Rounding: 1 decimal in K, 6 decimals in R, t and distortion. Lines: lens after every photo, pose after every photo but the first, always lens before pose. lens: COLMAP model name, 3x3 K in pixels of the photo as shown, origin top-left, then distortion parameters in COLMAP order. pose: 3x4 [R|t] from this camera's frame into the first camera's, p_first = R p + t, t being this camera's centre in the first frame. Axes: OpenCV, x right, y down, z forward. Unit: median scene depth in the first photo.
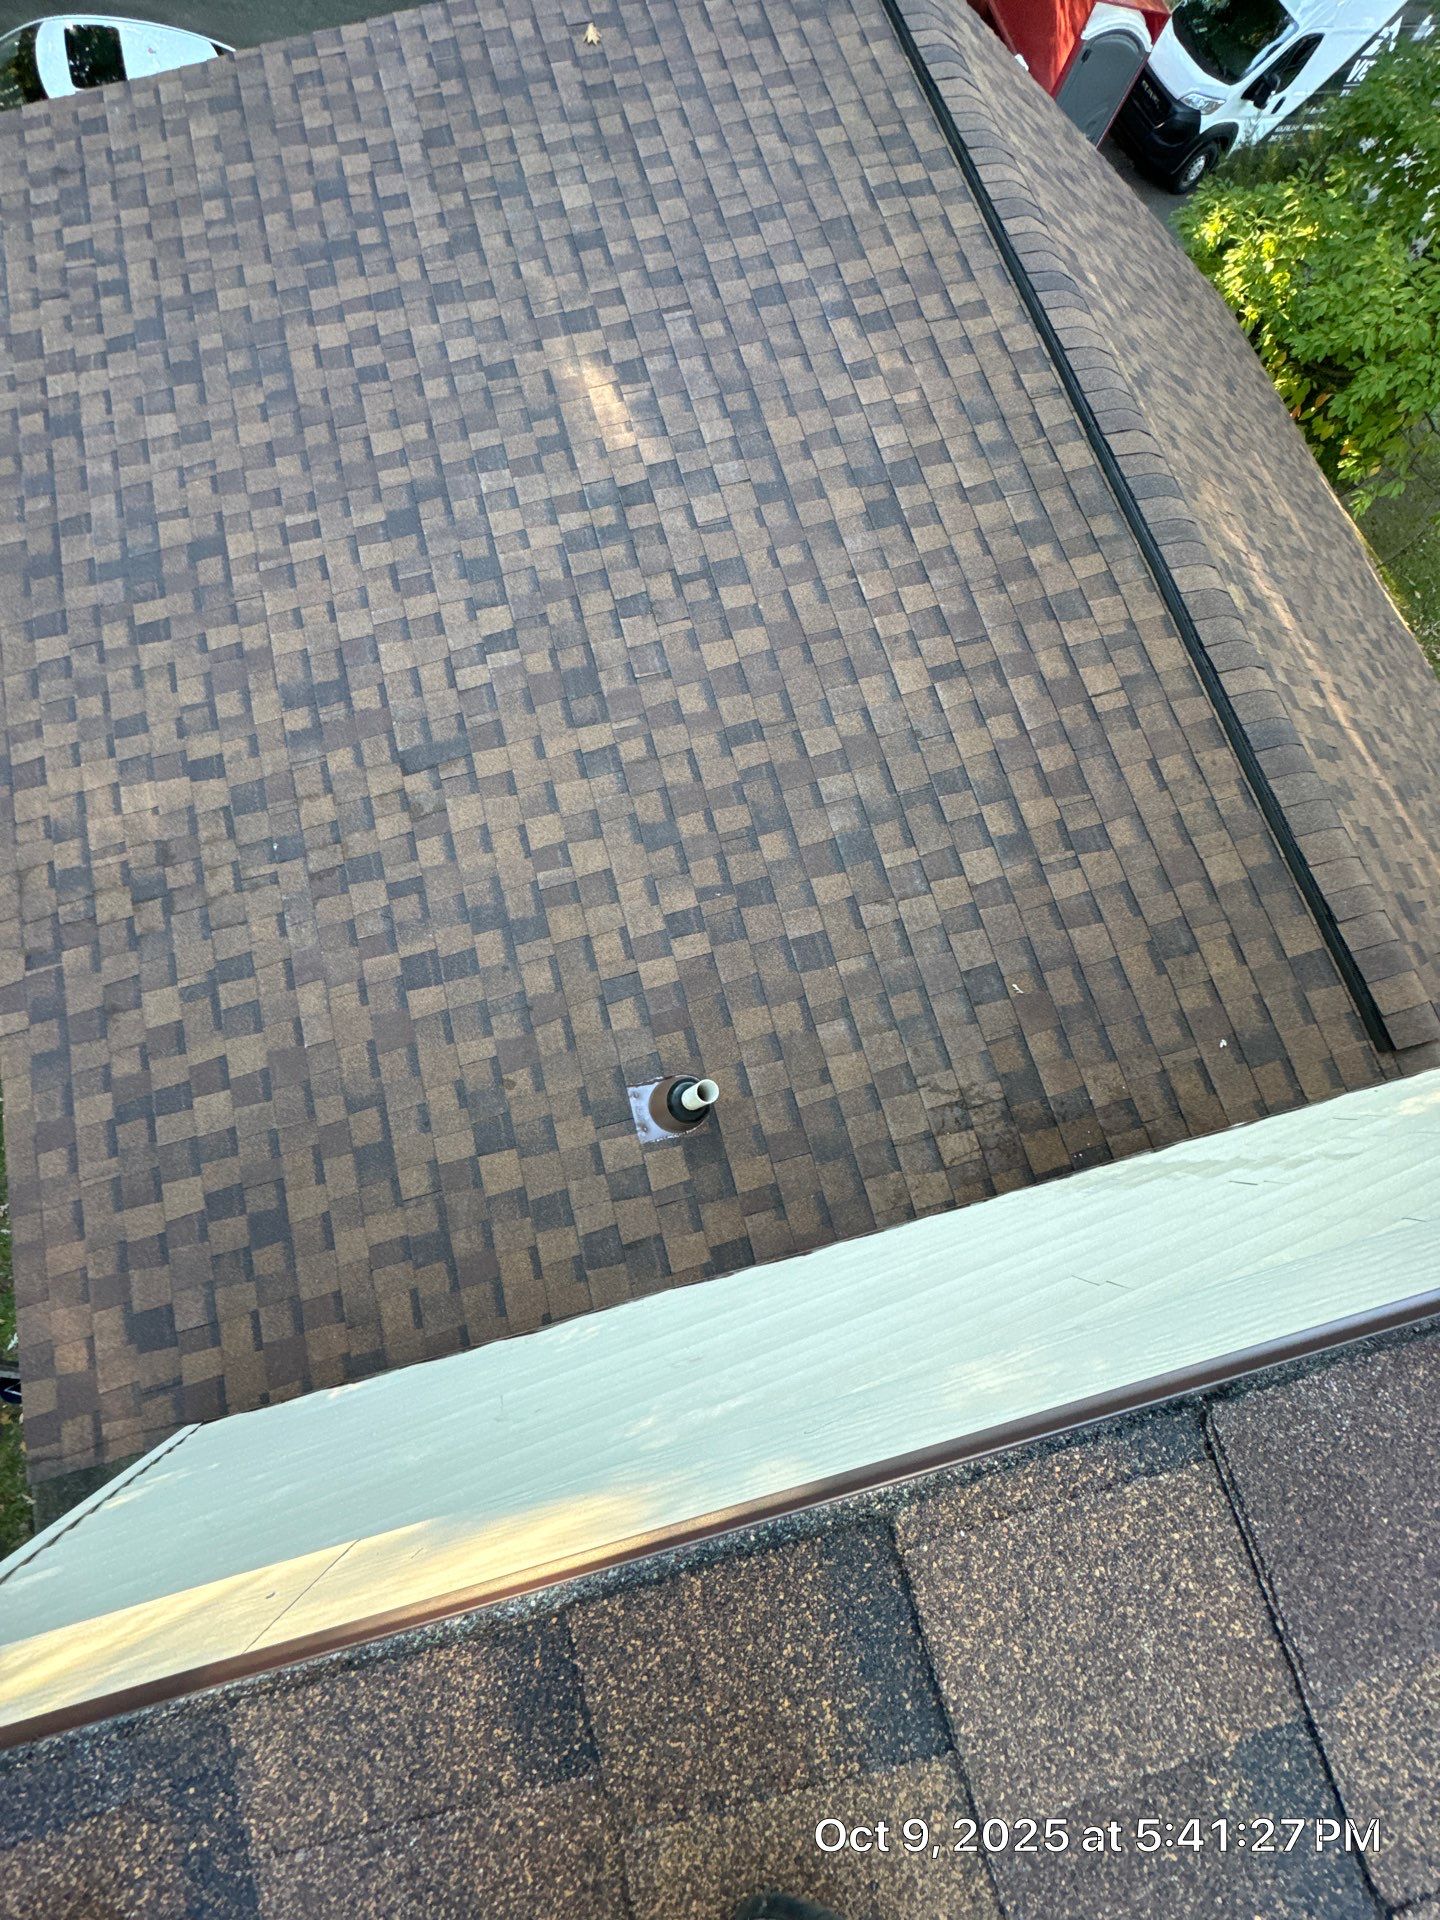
lens RADIAL K [[751.6, 0, 719.8], [0, 751.6, 950.9], [0, 0, 1]] dist [-0.002016, 0.000206]
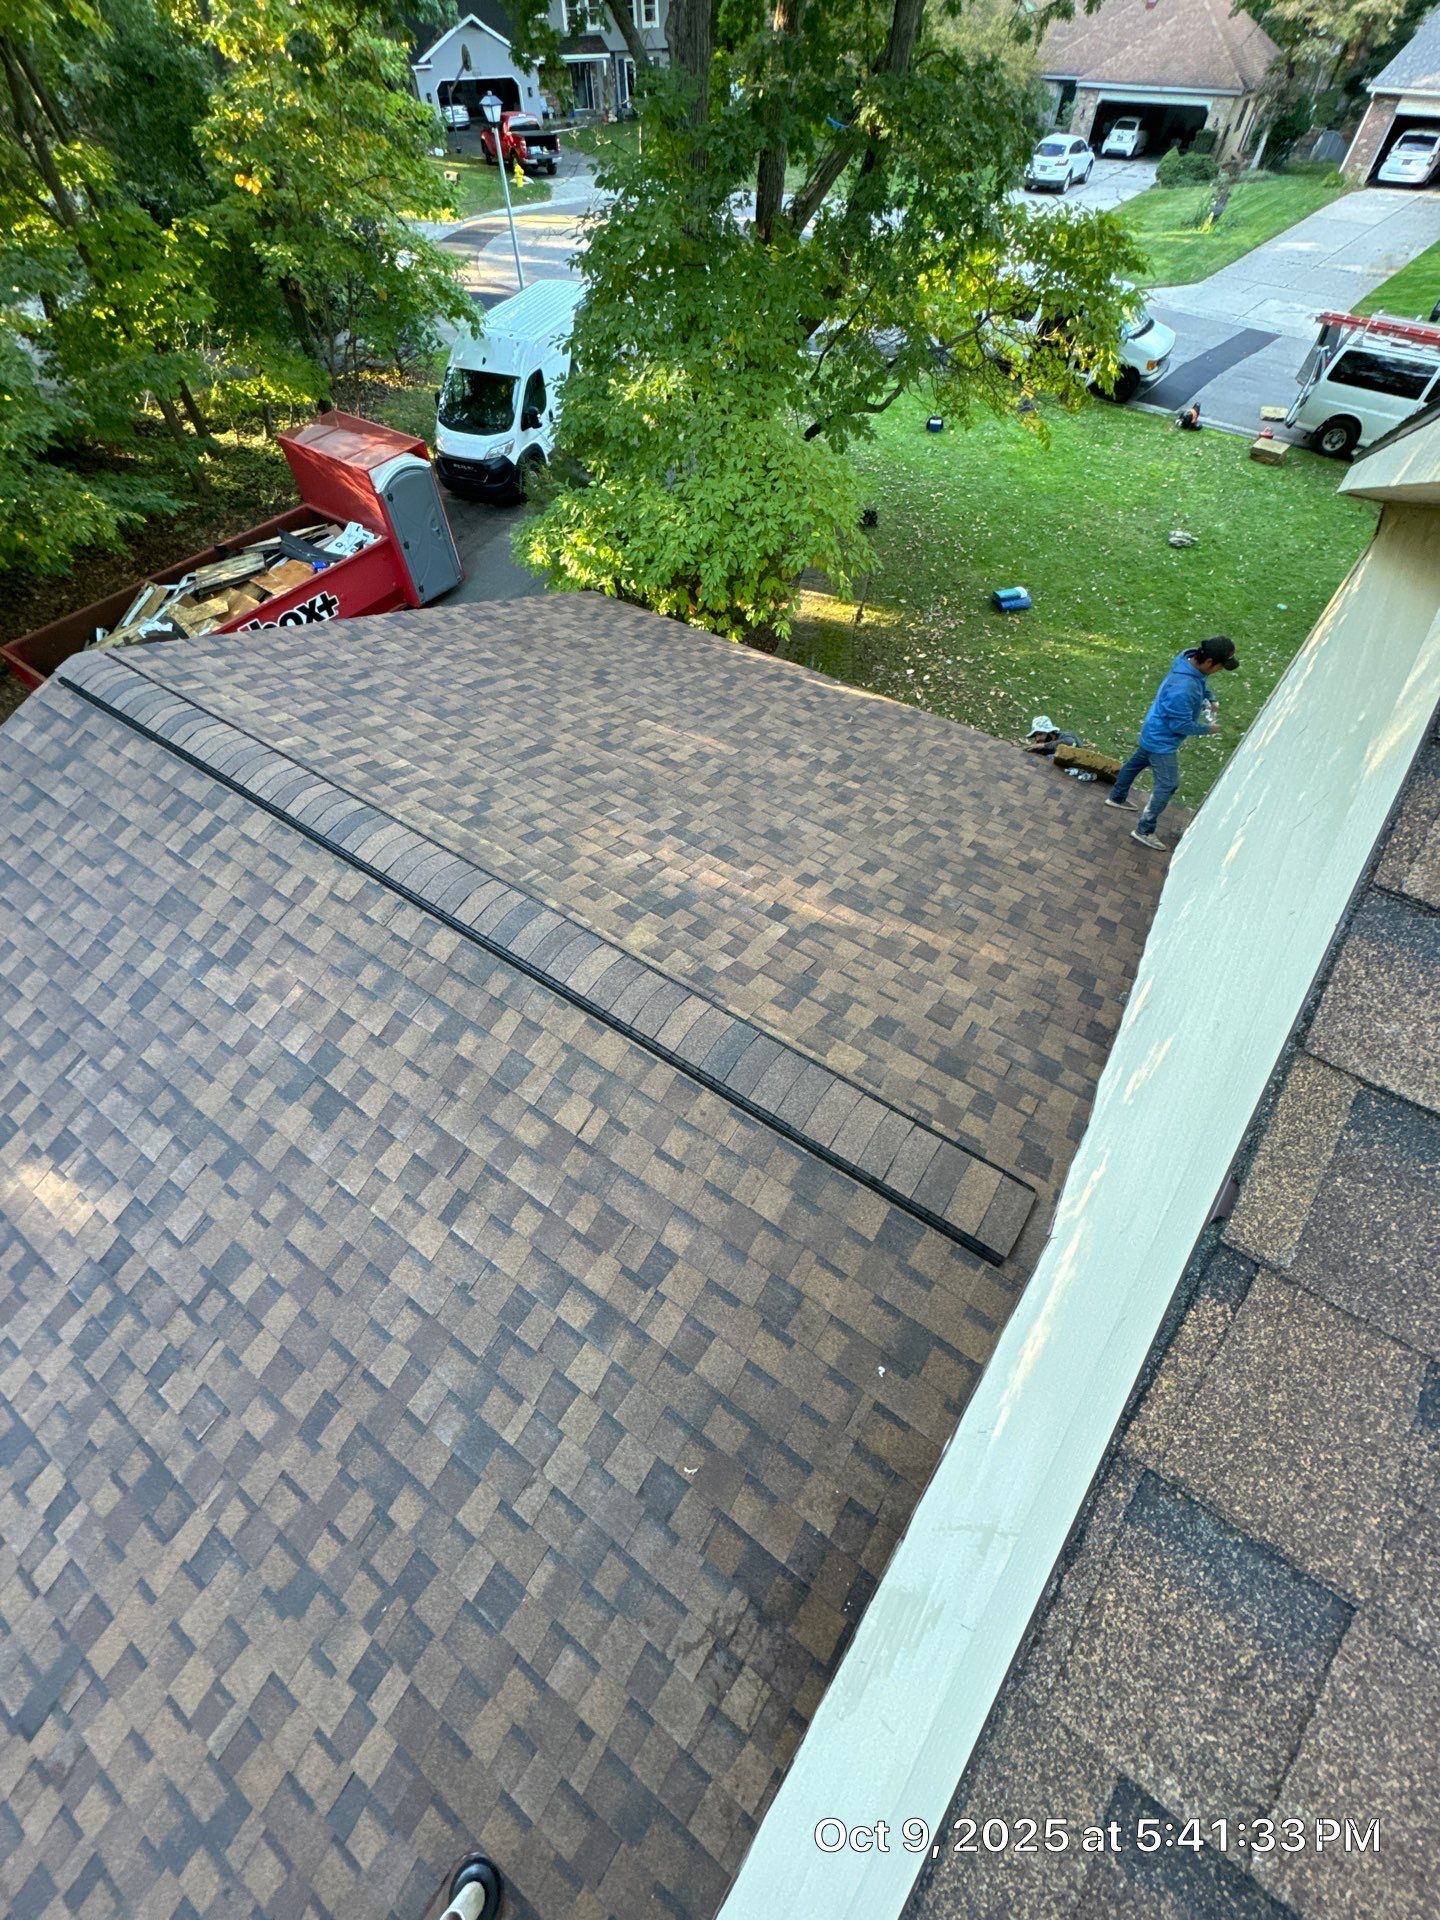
lens RADIAL K [[751.6, 0, 719.8], [0, 751.6, 950.9], [0, 0, 1]] dist [-0.002016, 0.000206]
pose [[0.743239, -0.652596, 0.147358, 0.617768], [0.668894, 0.720464, -0.183061, -0.191153], [0.013299, 0.234625, 0.971995, -0.049001]]
